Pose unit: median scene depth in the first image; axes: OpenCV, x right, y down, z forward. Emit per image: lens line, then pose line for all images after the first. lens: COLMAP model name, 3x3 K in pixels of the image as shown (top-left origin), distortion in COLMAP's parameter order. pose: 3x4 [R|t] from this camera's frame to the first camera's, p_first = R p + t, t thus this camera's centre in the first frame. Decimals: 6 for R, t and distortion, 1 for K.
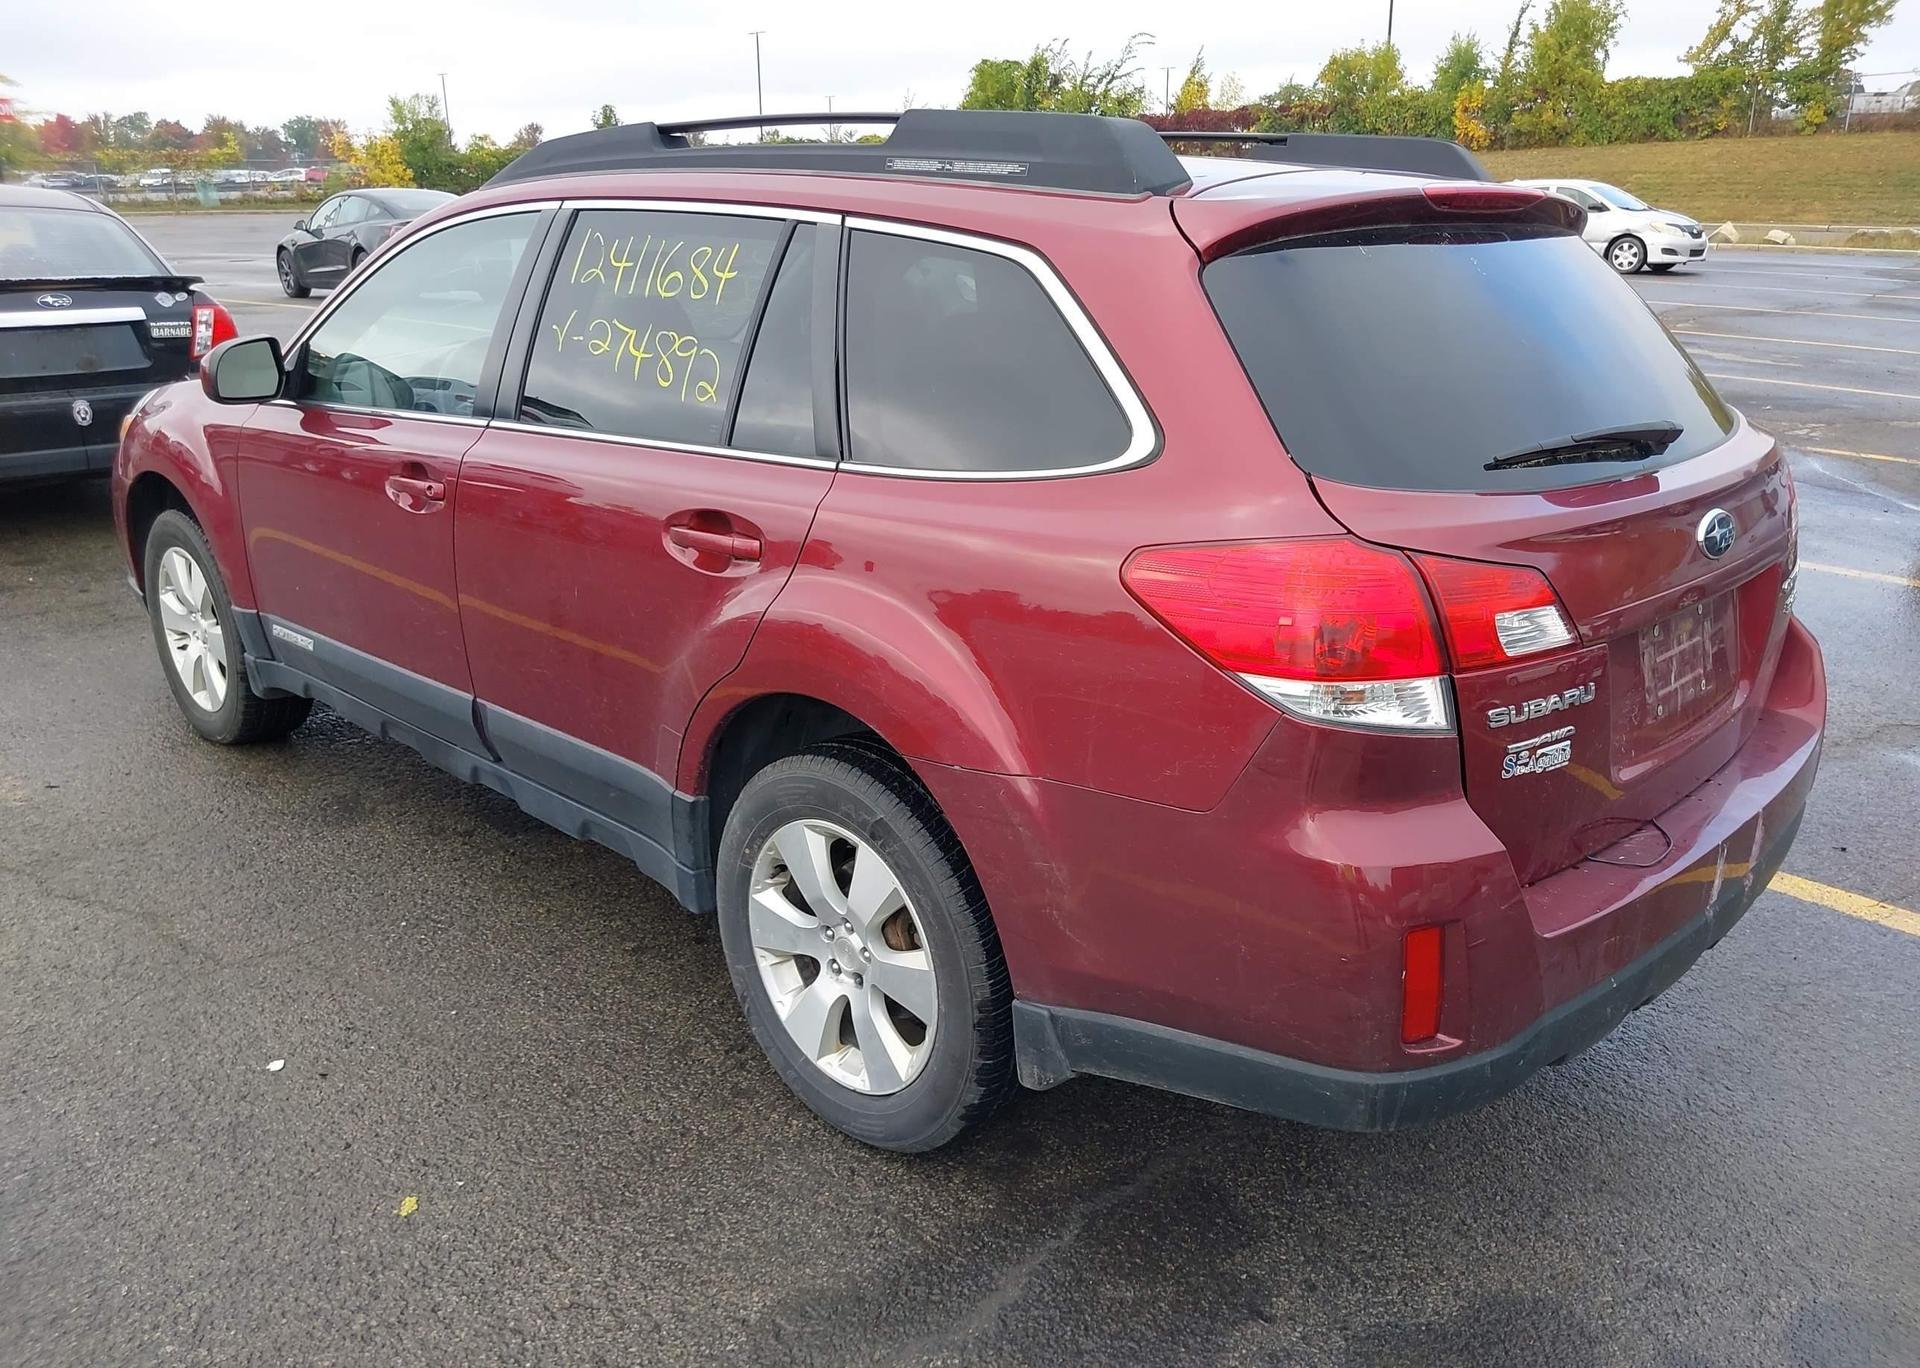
lens RADIAL K [[1501.3, 0, 953.3], [0, 1501.3, 736.5], [0, 0, 1]] dist [0.035596, -0.035783]
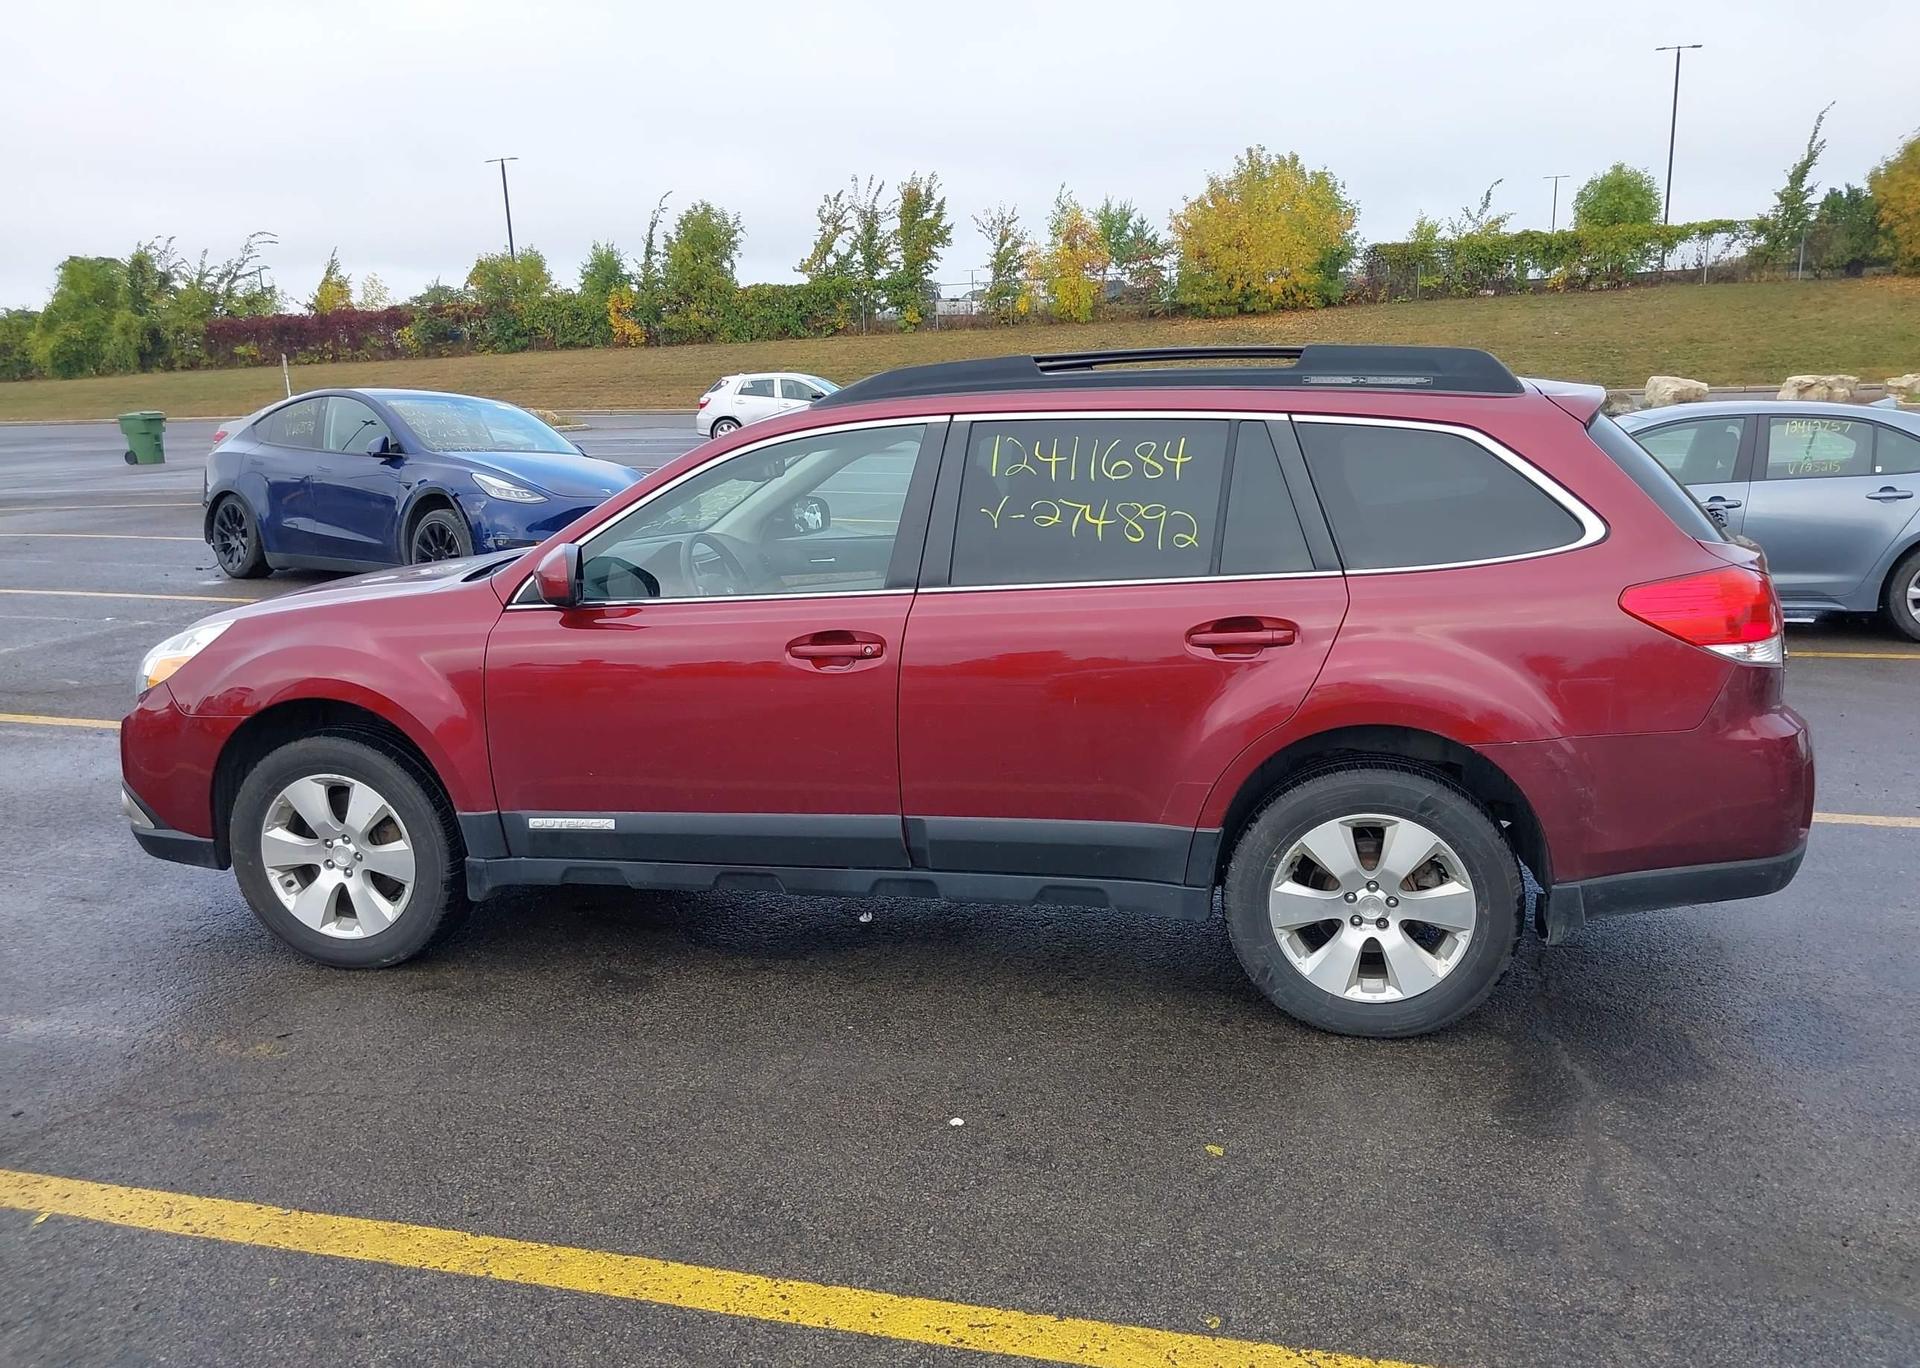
lens RADIAL K [[1501.3, 0, 1015.2], [0, 1501.3, 730.6], [0, 0, 1]] dist [0.035596, -0.035783]
pose [[0.849457, -0.145009, 0.507340, -0.919890], [0.205438, 0.976519, -0.064861, 0.002656], [-0.486022, 0.159323, 0.859301, -0.085961]]
